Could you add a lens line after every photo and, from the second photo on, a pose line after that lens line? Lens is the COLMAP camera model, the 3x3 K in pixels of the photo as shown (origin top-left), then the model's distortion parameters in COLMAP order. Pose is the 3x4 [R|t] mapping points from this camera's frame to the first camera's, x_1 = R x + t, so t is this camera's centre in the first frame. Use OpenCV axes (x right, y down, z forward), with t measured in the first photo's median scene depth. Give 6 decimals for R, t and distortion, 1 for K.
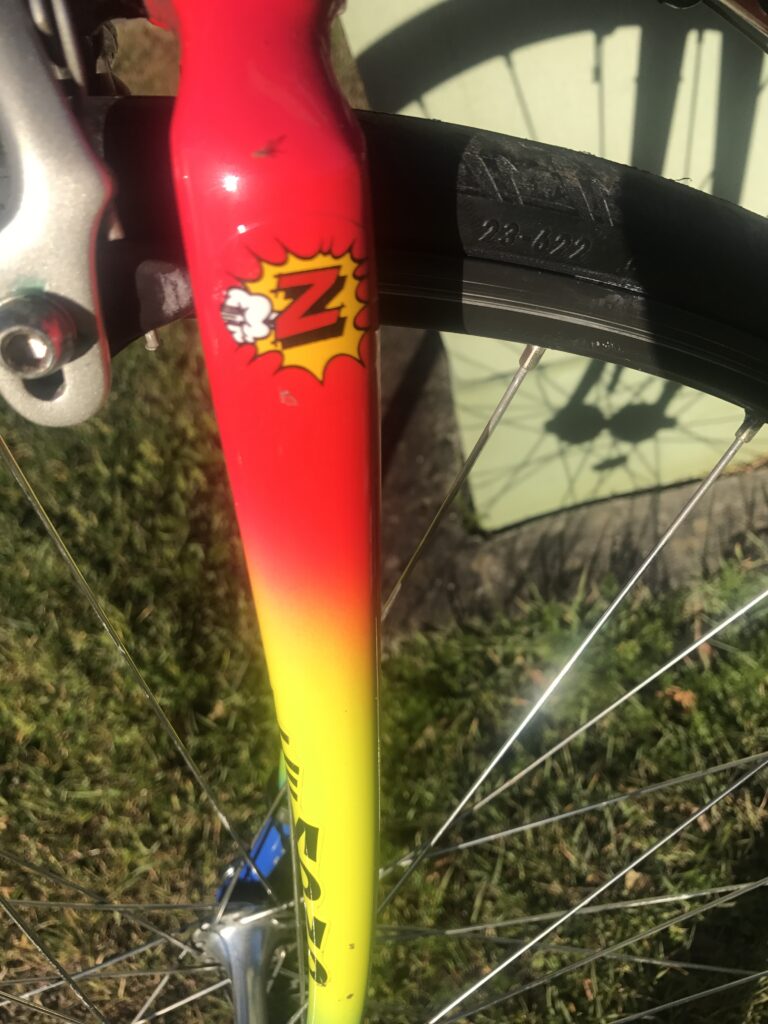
lens RADIAL K [[850.3, 0, 384.0], [0, 850.3, 512.0], [0, 0, 1]] dist [0.004586, -0.006651]
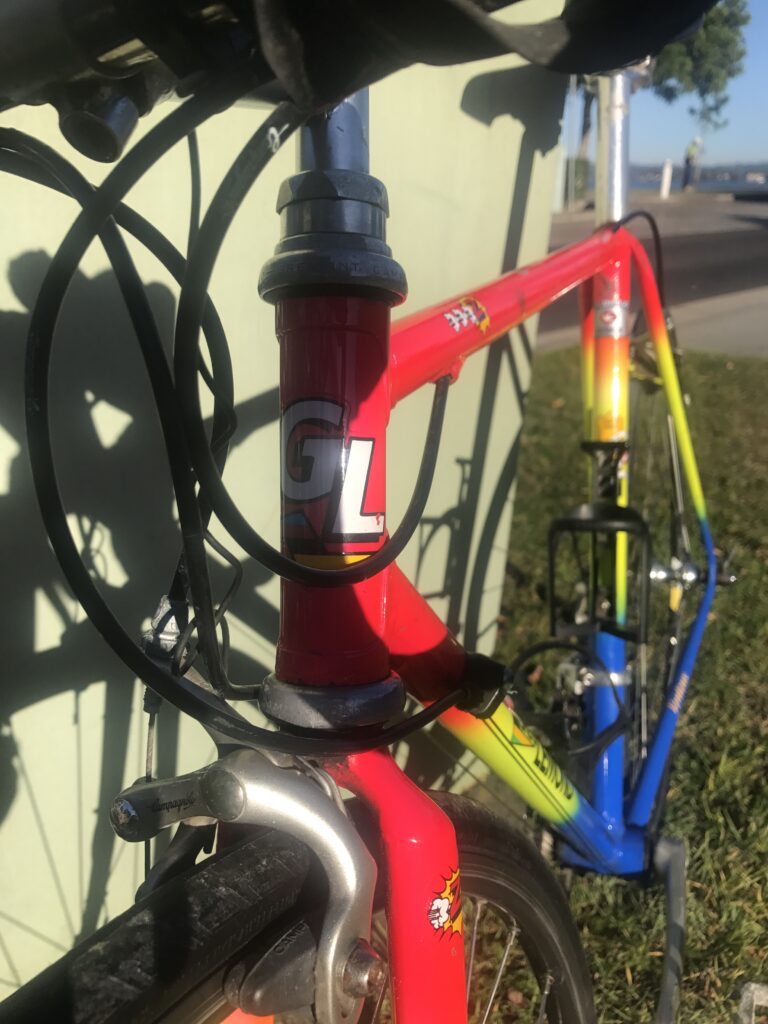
lens RADIAL K [[852.4, 0, 394.5], [0, 852.4, 529.7], [0, 0, 1]] dist [0.011326, 0.005551]
pose [[0.631512, -0.002034, 0.775364, -0.446010], [0.449503, 0.815766, -0.363968, -0.071300], [-0.631775, 0.578378, 0.516080, -0.116040]]
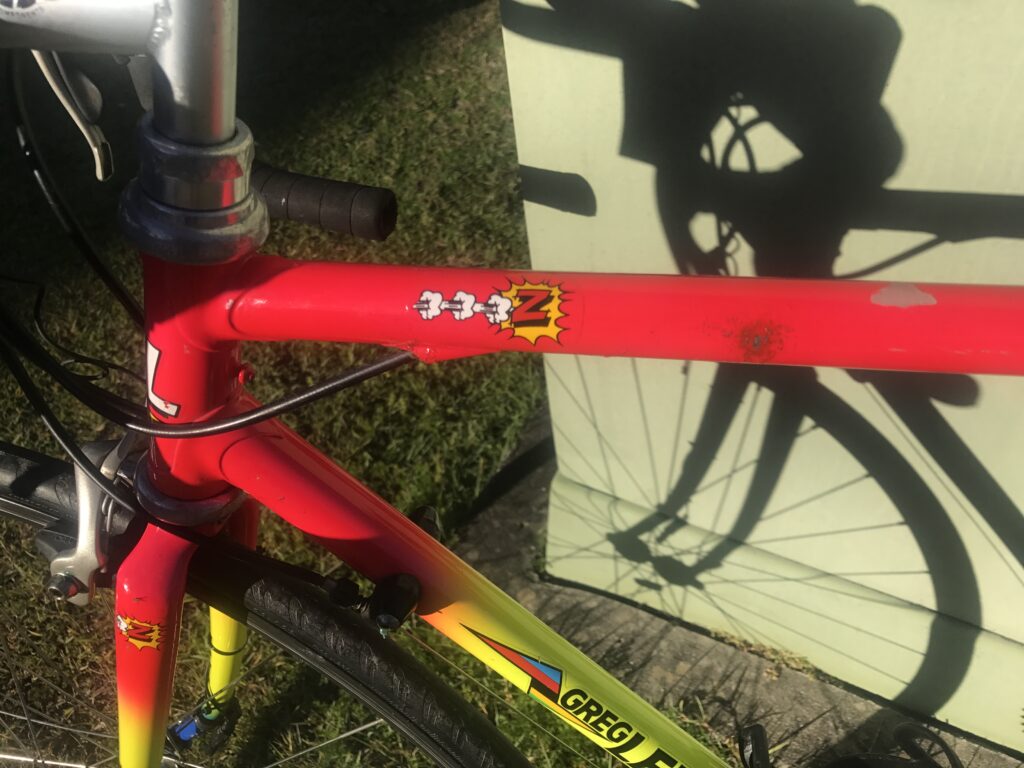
lens RADIAL K [[841.9, 0, 513.6], [0, 841.9, 396.7], [0, 0, 1]] dist [0.012640, -0.006785]
pose [[0.853687, 0.490457, -0.175128, 0.282234], [-0.486801, 0.870994, 0.066290, -0.445279], [0.185048, 0.028661, 0.982312, -0.409939]]
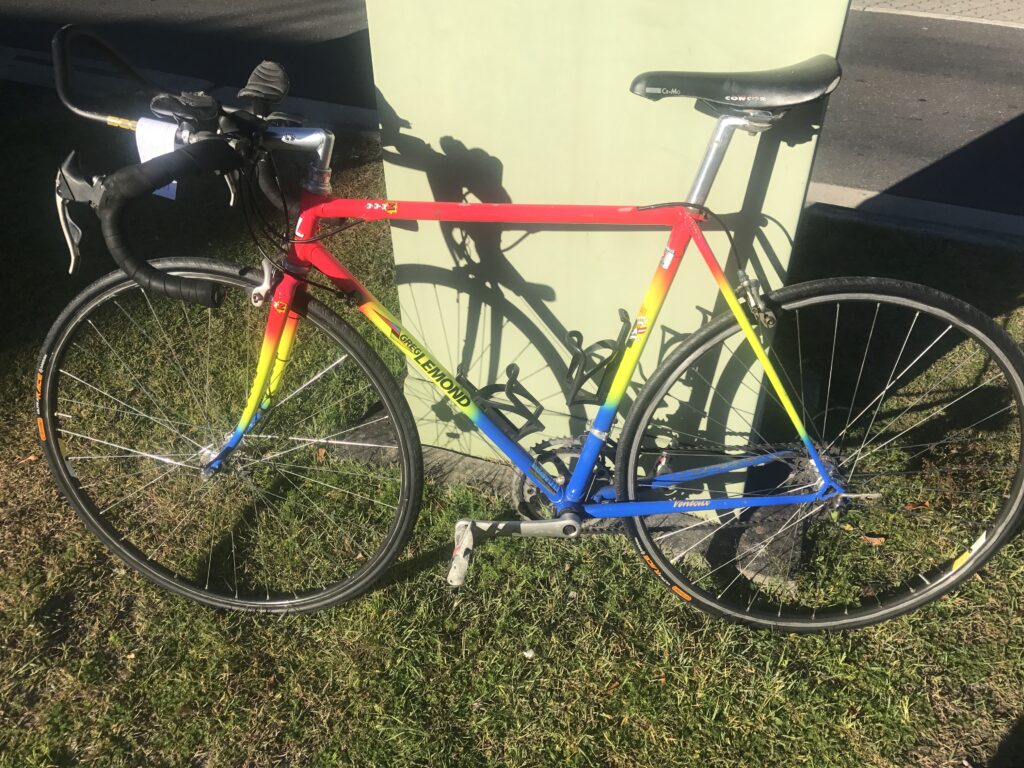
lens RADIAL K [[832.9, 0, 514.3], [0, 832.9, 424.5], [0, 0, 1]] dist [0.009397, -0.014575]
pose [[0.877861, 0.465631, -0.112015, 1.077317], [-0.477919, 0.866817, -0.142204, 0.279039], [0.030882, 0.178369, 0.983479, -2.211485]]
